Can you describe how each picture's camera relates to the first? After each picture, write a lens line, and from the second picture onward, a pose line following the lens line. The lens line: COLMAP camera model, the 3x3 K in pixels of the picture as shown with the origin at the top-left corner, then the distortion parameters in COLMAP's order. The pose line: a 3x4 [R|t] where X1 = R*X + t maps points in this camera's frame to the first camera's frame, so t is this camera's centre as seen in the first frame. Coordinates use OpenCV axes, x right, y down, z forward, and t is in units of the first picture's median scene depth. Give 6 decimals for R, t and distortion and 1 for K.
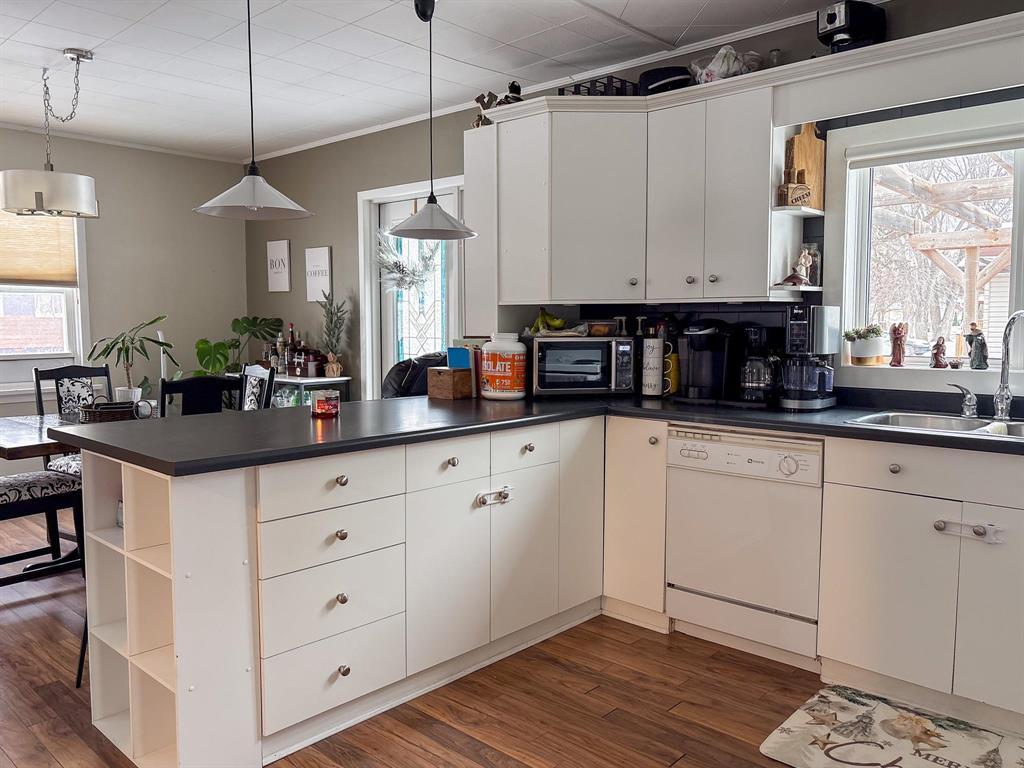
lens RADIAL K [[805.2, 0, 504.5], [0, 805.2, 385.6], [0, 0, 1]] dist [0.017000, -0.017004]
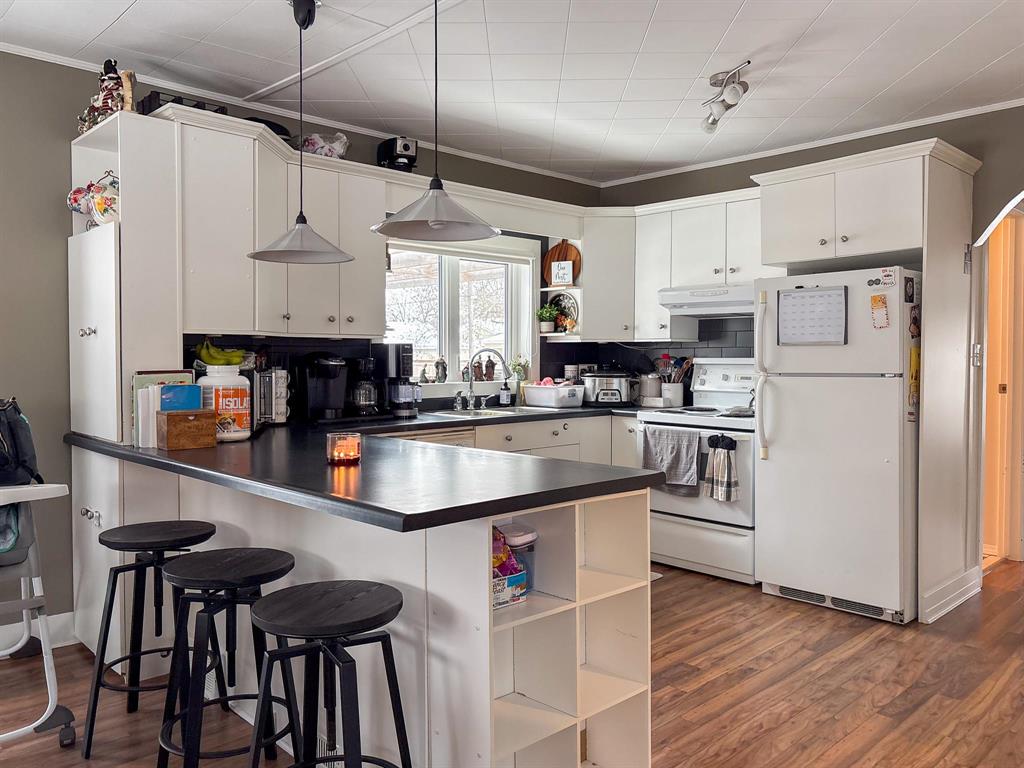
lens RADIAL K [[805.2, 0, 513.5], [0, 805.2, 375.8], [0, 0, 1]] dist [0.017000, -0.017004]
pose [[0.037706, -0.024069, 0.998999, -1.034719], [0.080167, 0.996561, 0.020985, -0.055945], [-0.996068, 0.079295, 0.039506, 0.763138]]
